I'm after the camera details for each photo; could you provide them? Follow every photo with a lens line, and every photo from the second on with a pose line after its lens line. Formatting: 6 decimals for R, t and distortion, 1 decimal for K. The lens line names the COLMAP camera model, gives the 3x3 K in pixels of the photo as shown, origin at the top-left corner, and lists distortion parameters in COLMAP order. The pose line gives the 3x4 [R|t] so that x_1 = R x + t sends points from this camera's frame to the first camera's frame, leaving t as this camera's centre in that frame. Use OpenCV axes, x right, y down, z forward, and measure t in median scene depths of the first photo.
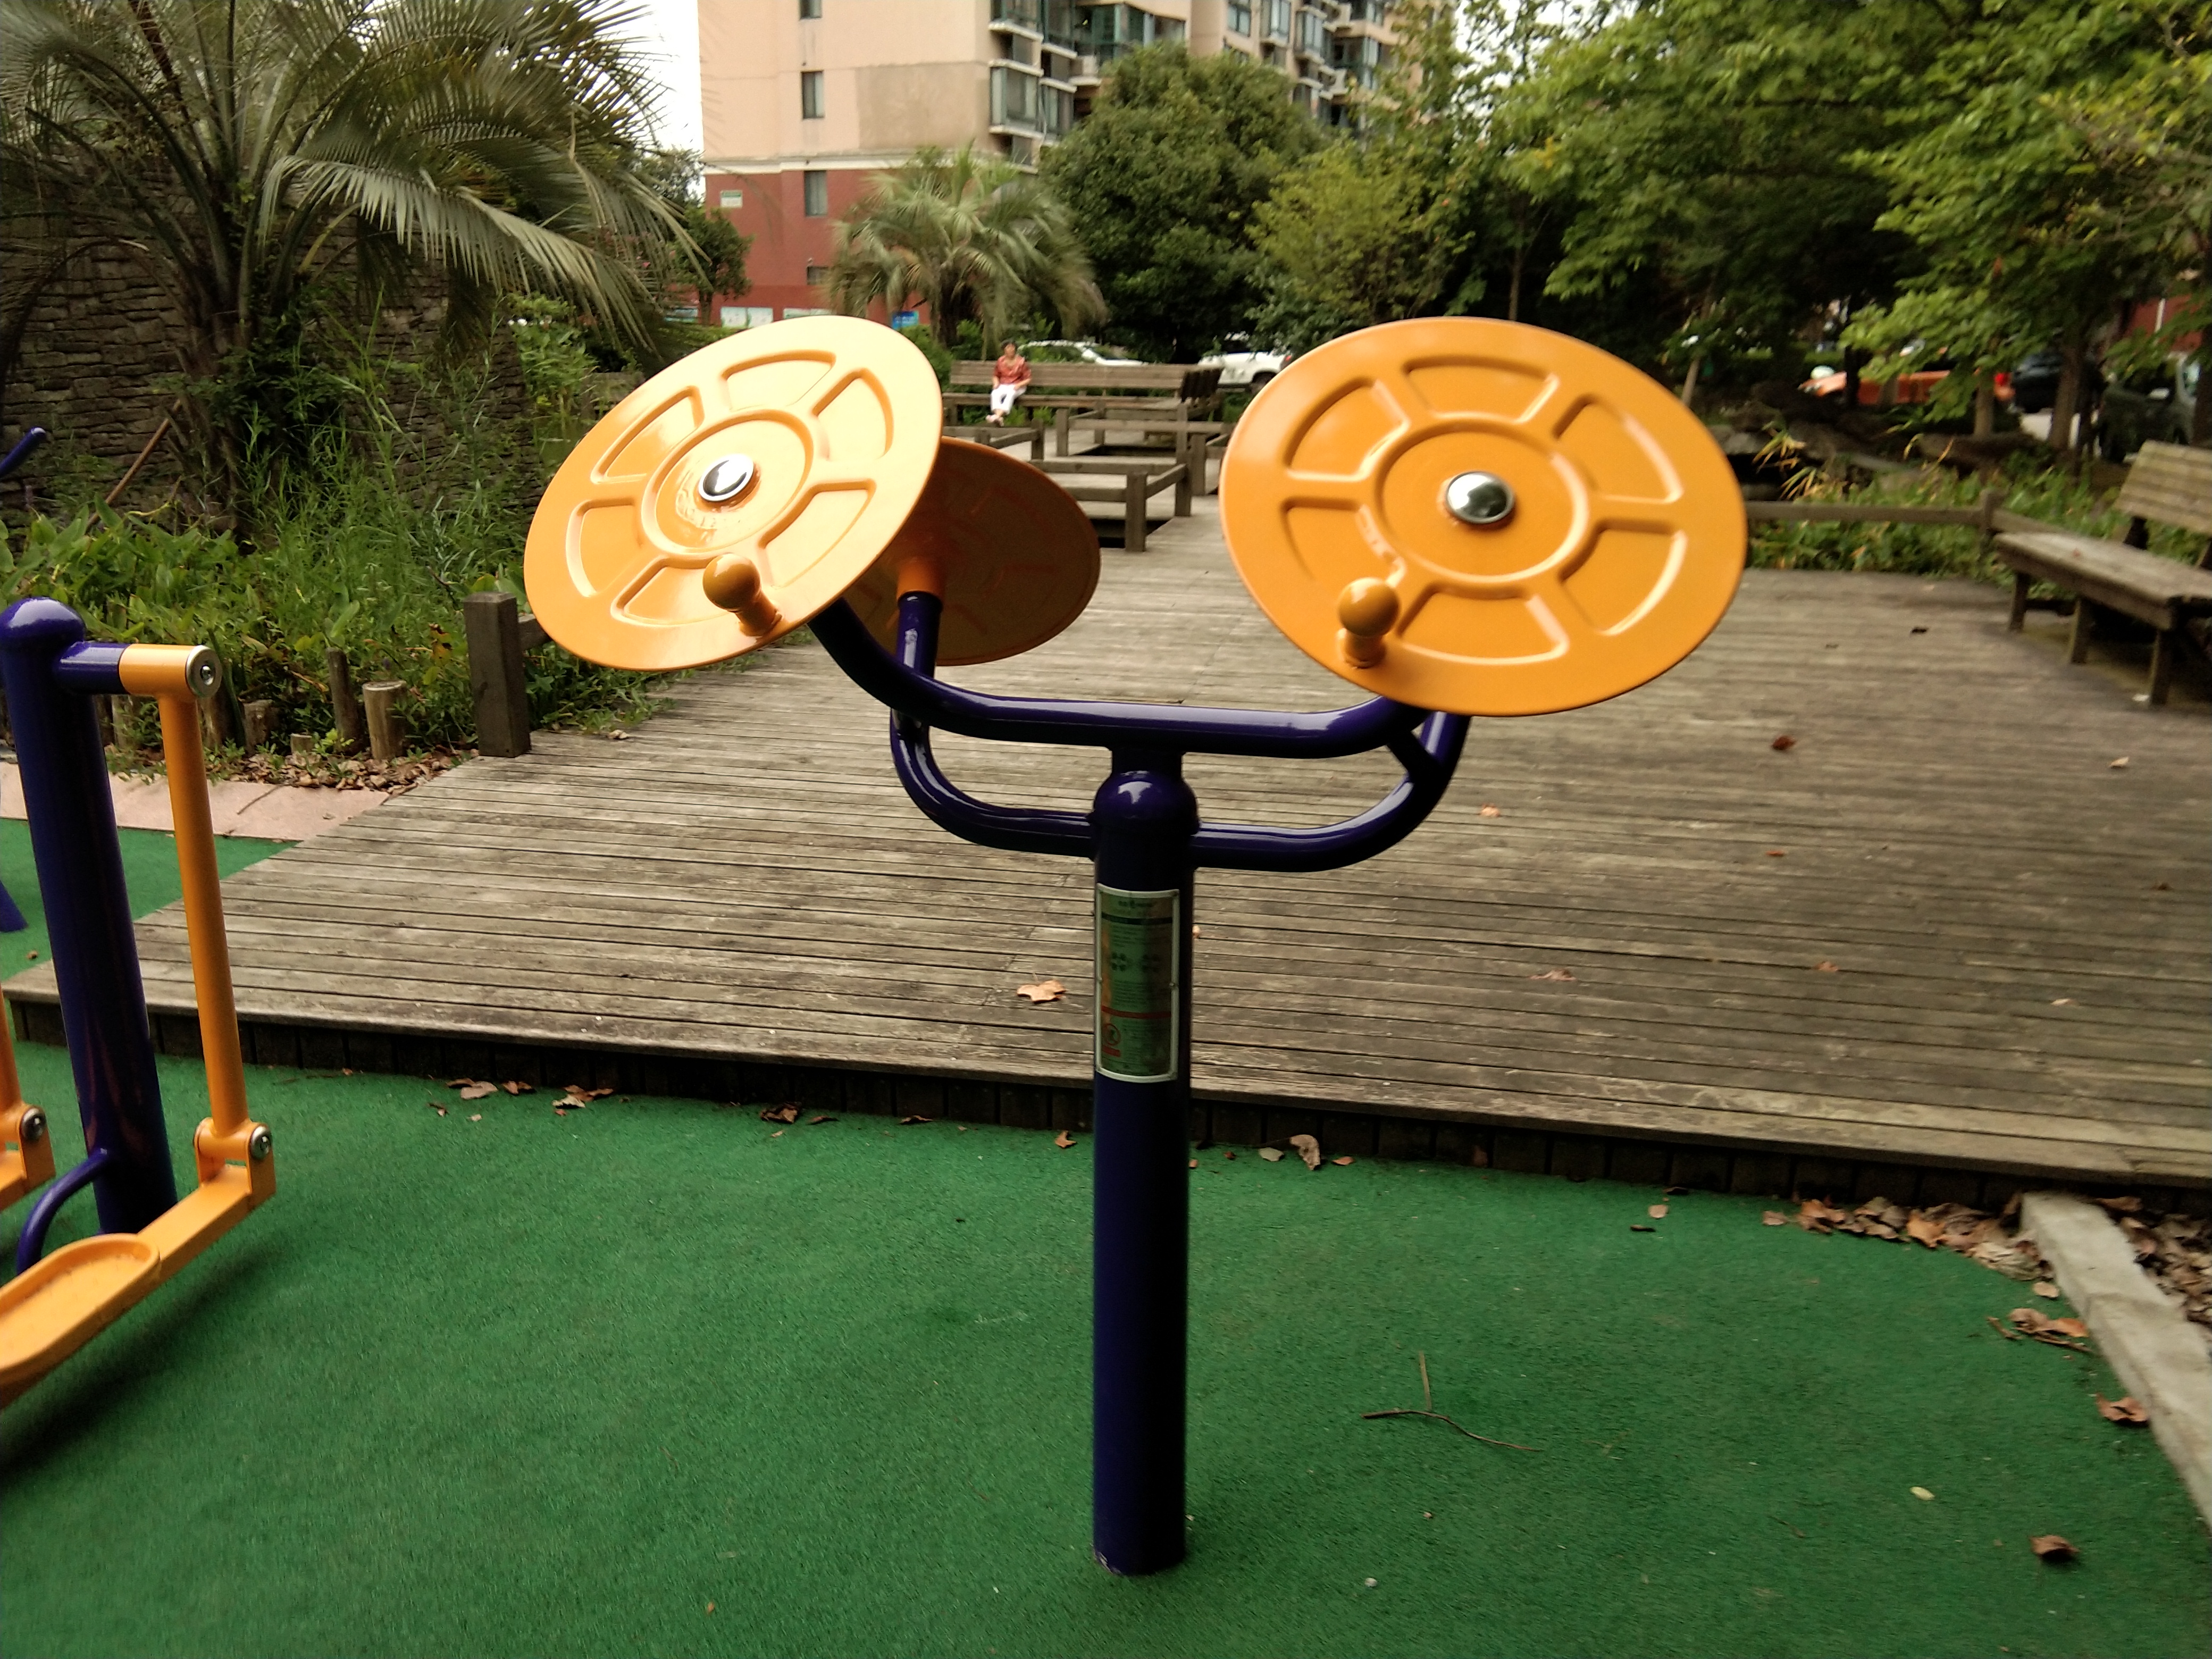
lens RADIAL K [[1758.3, 0, 1088.7], [0, 1758.3, 811.9], [0, 0, 1]] dist [0.099559, -0.147192]
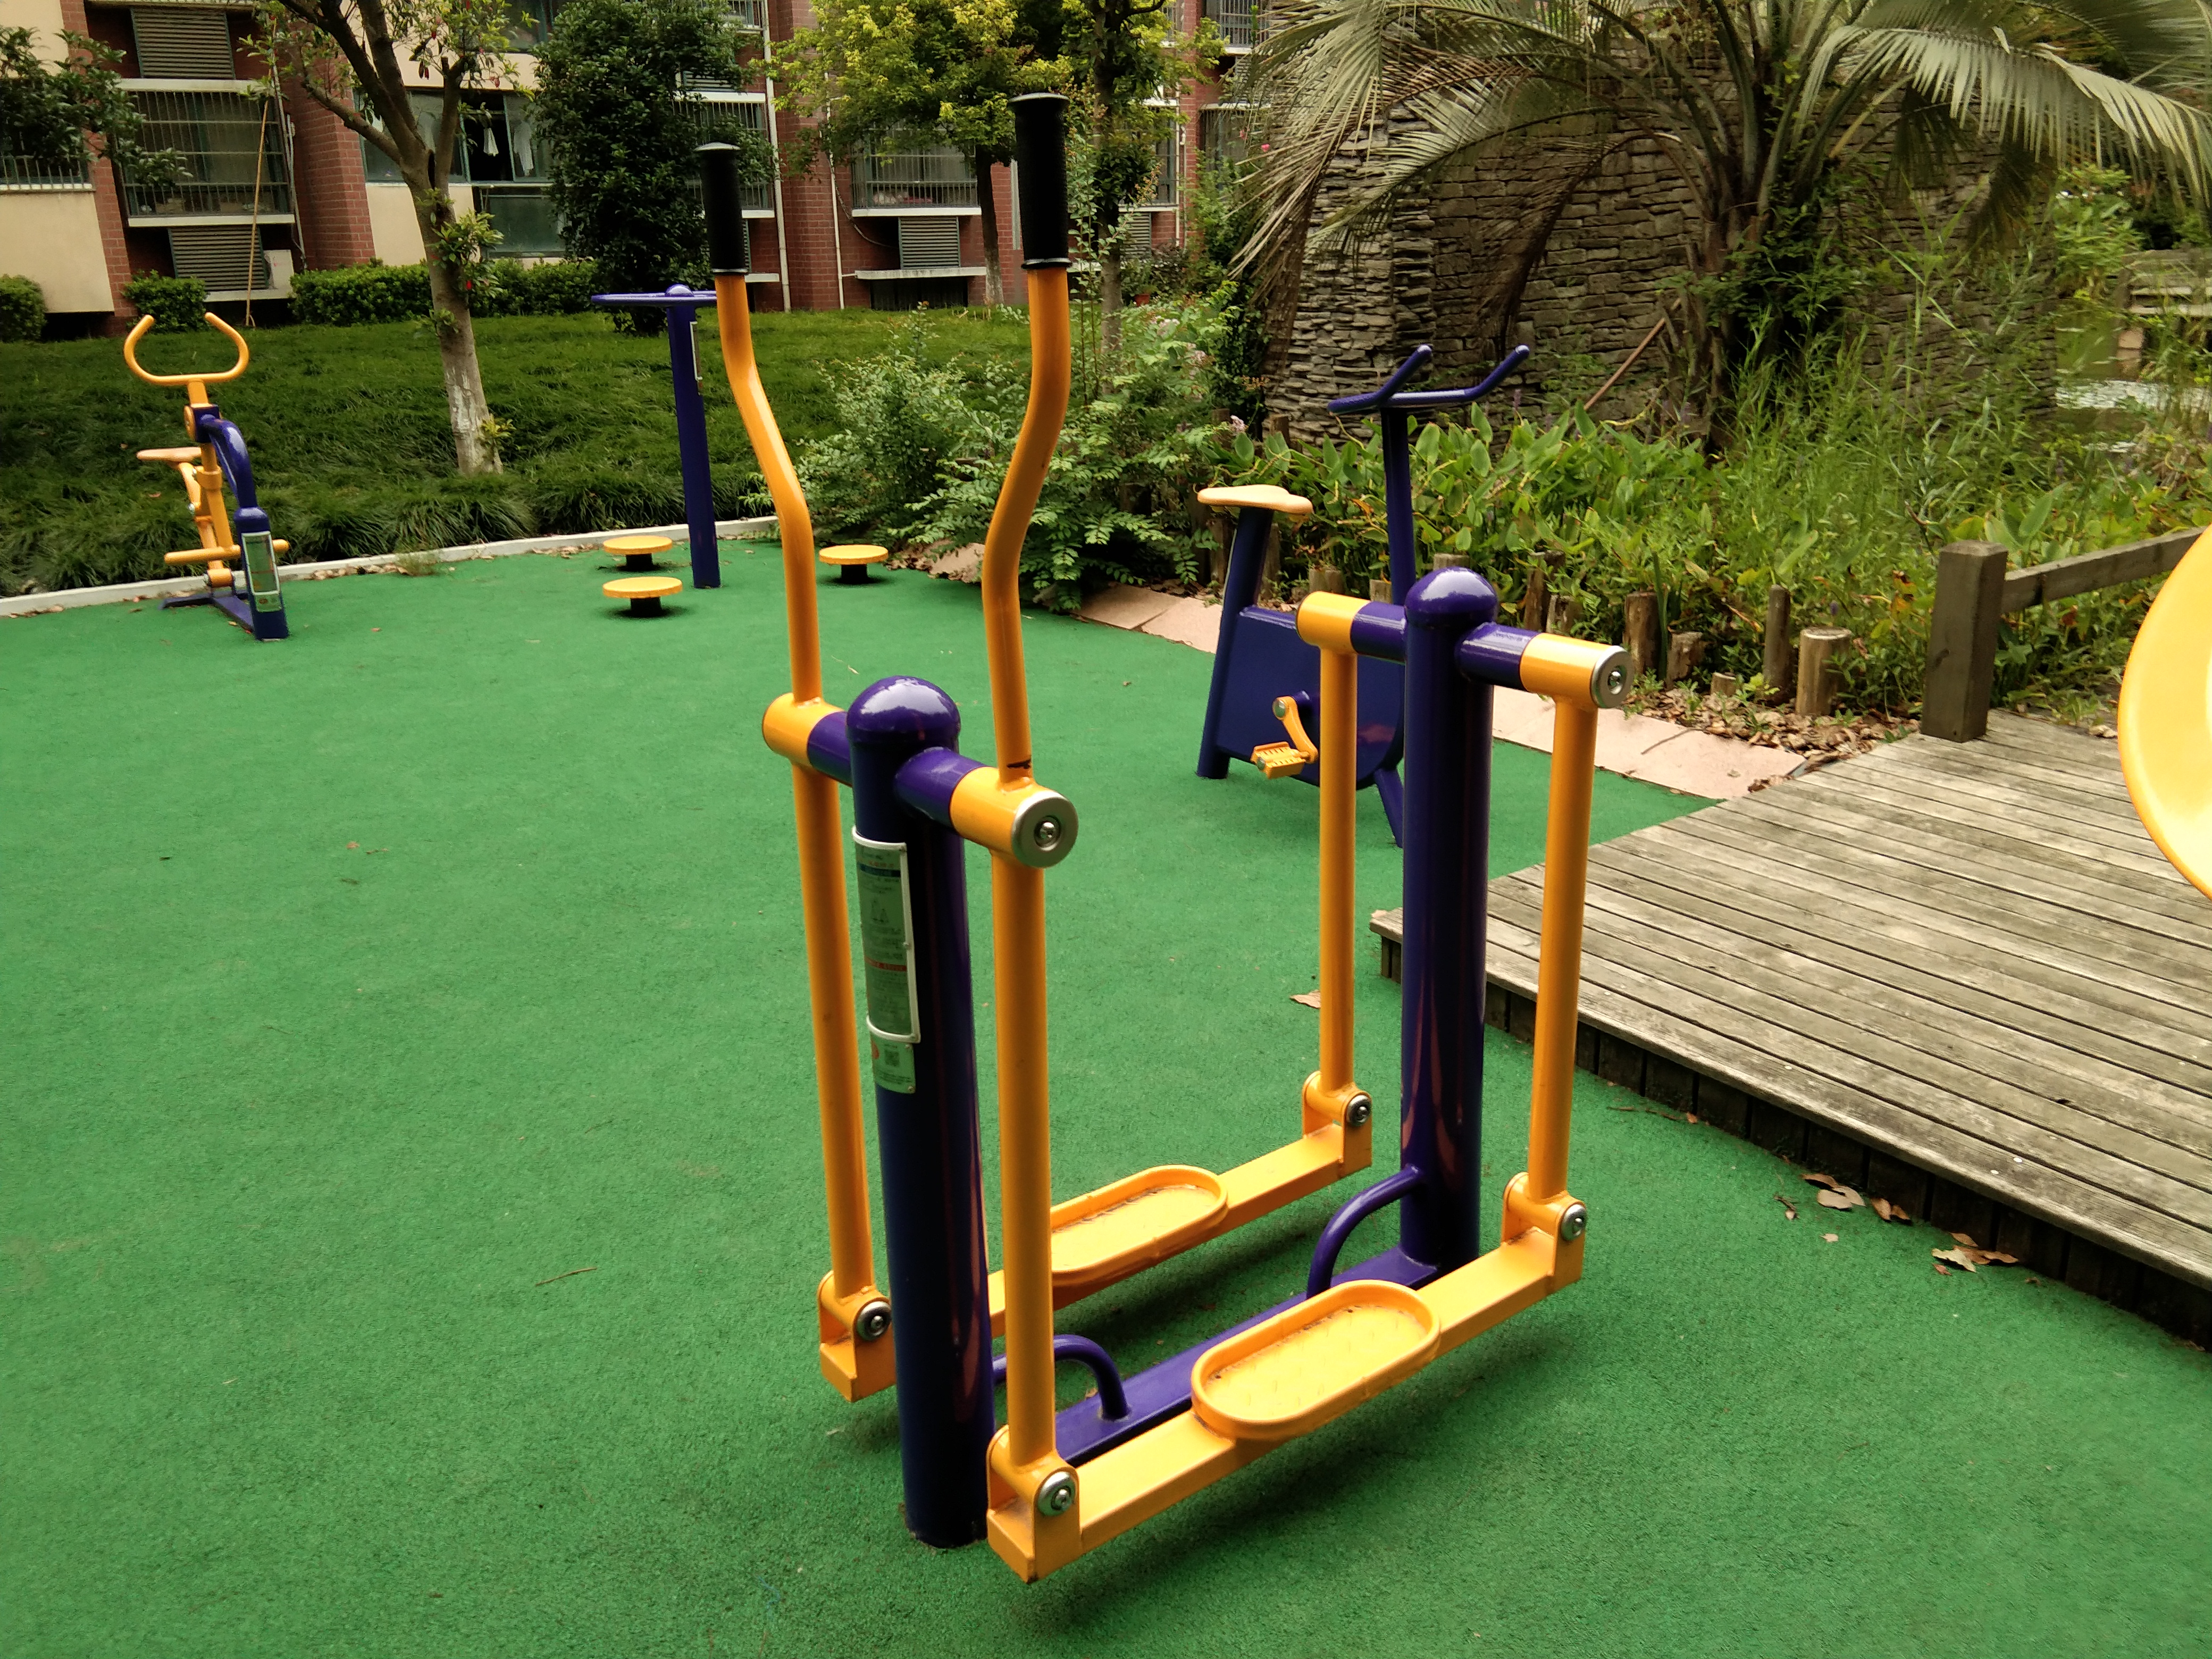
lens RADIAL K [[1740.7, 0, 1090.4], [0, 1740.7, 821.9], [0, 0, 1]] dist [0.118029, -0.197845]
pose [[0.715370, 0.199058, -0.669792, -0.051817], [-0.152443, 0.979934, 0.128415, -0.037242], [0.681914, 0.010241, 0.731361, 0.112983]]
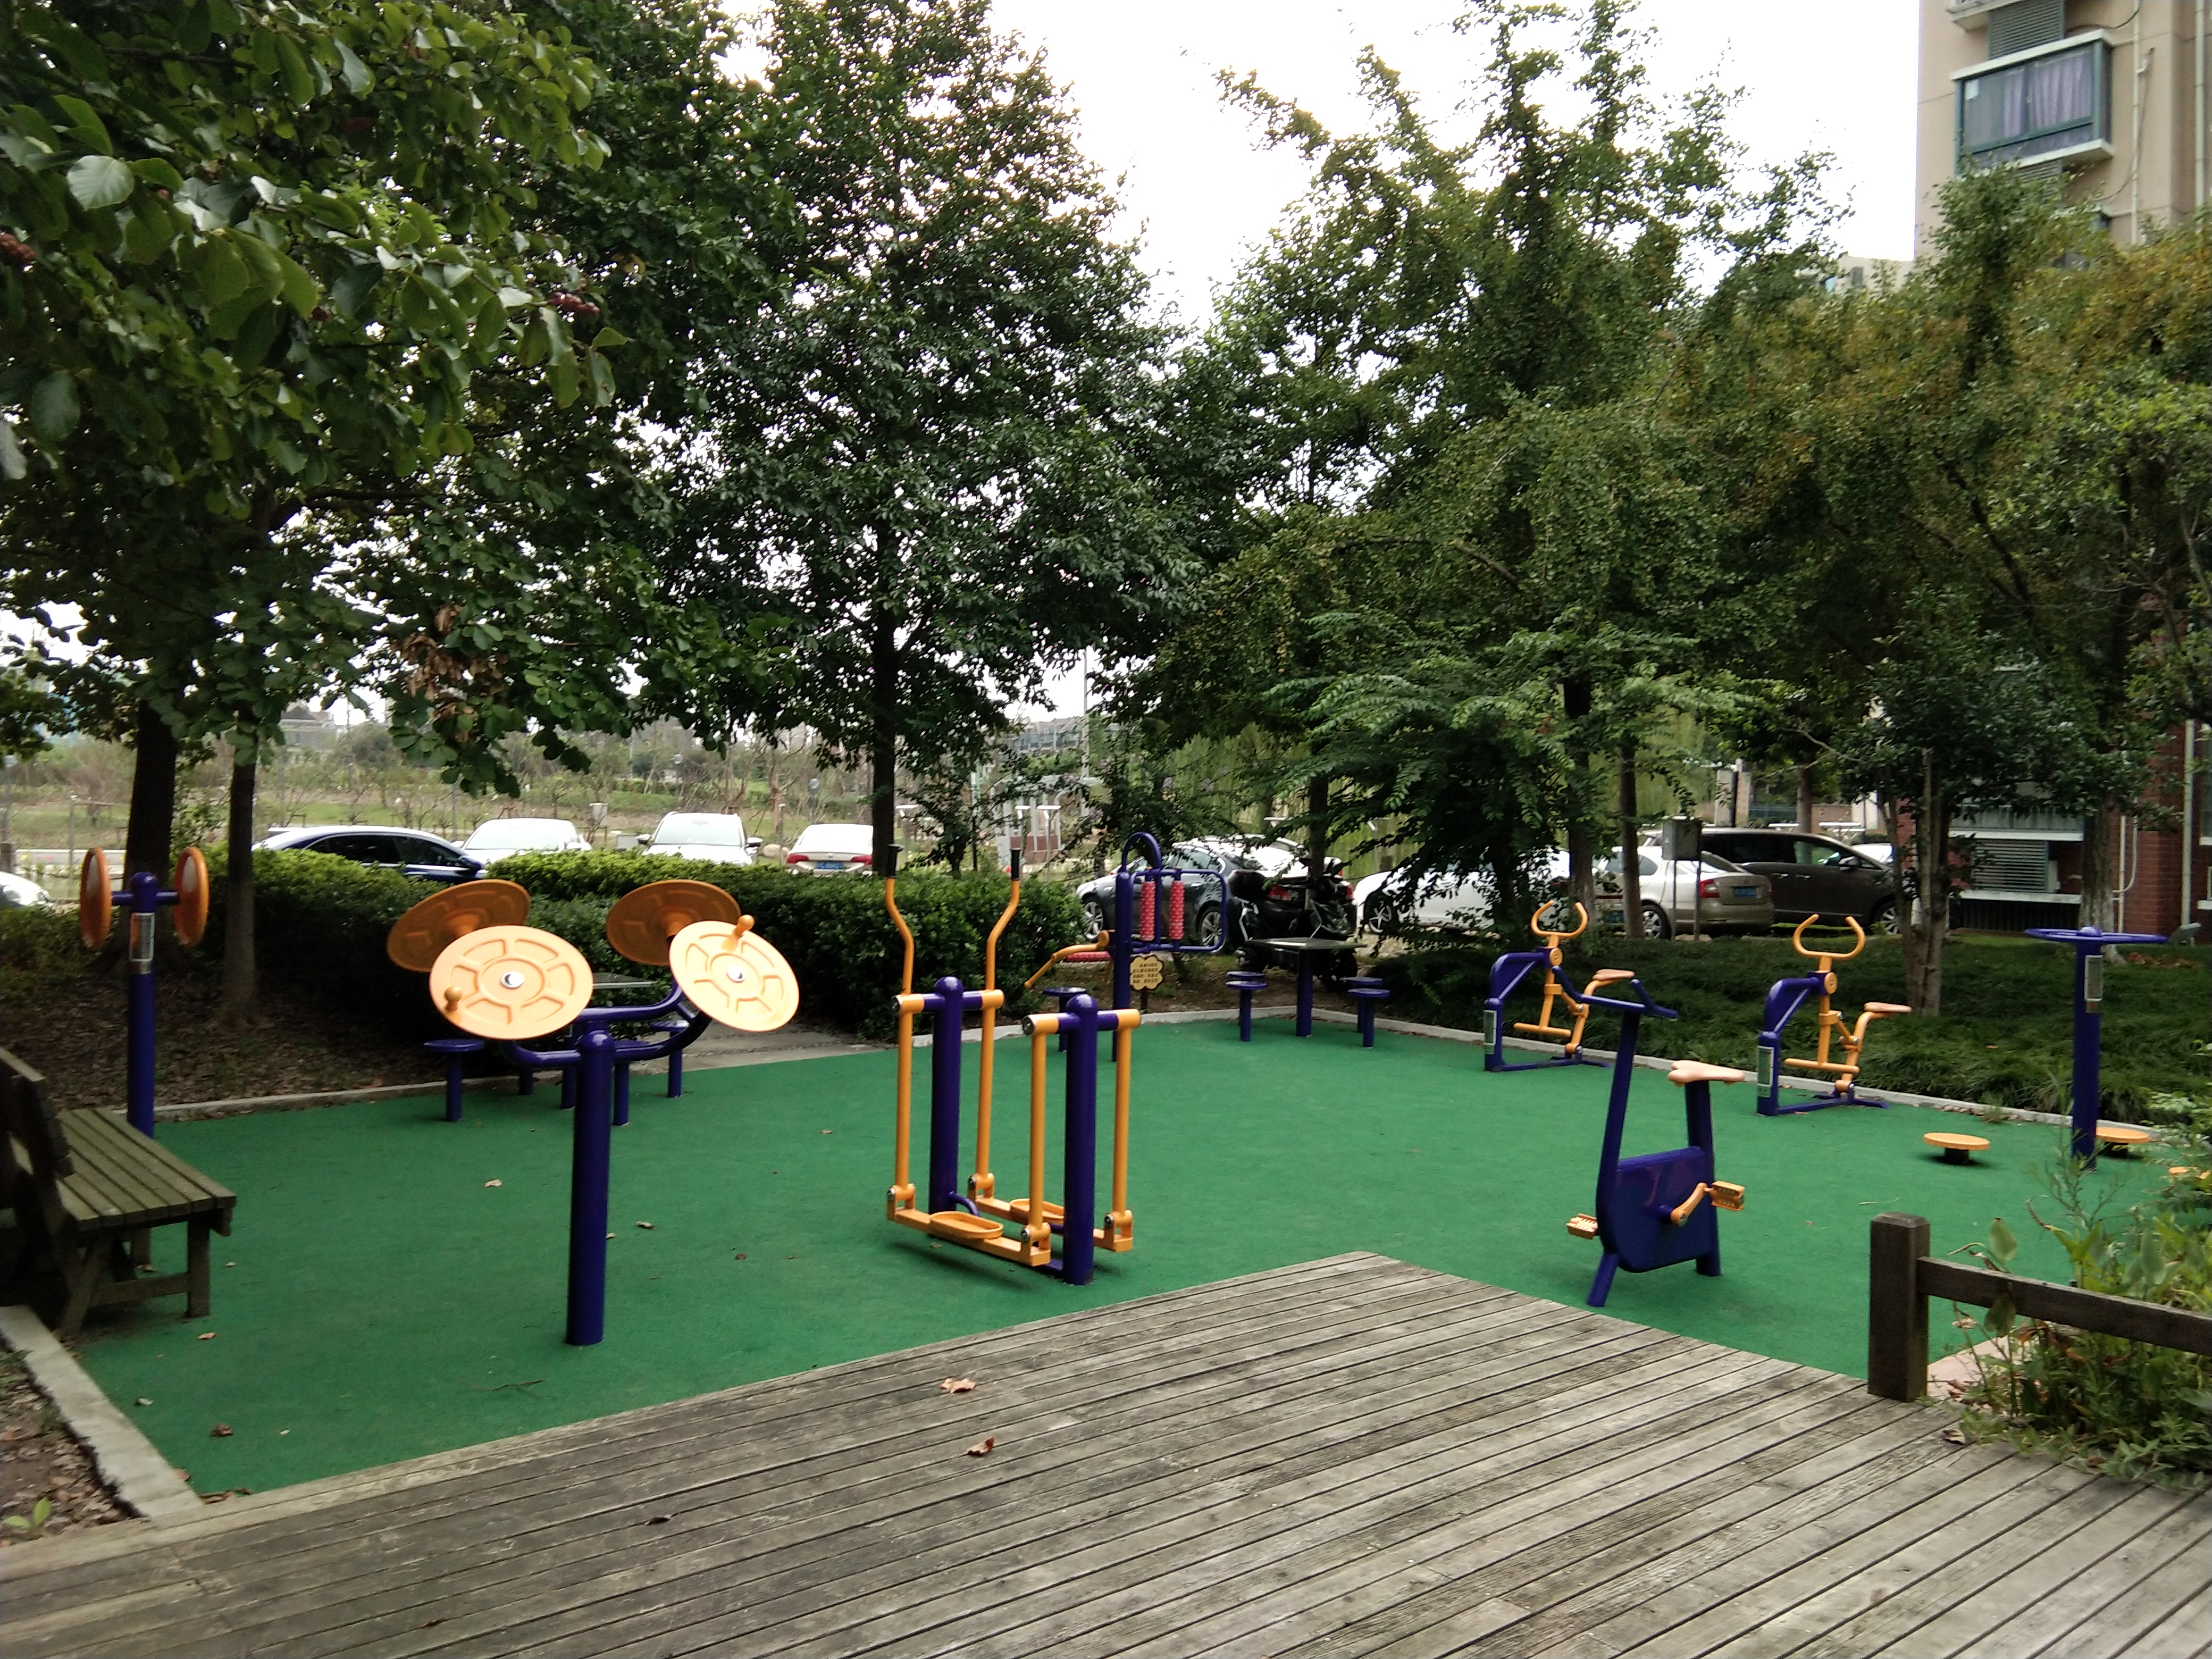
lens RADIAL K [[1740.7, 0, 1090.4], [0, 1740.7, 821.9], [0, 0, 1]] dist [0.118029, -0.197845]
pose [[-0.643847, -0.027556, -0.764658, 0.609483], [-0.227960, 0.960877, 0.157317, -0.349953], [0.730407, 0.275600, -0.624940, 1.156324]]
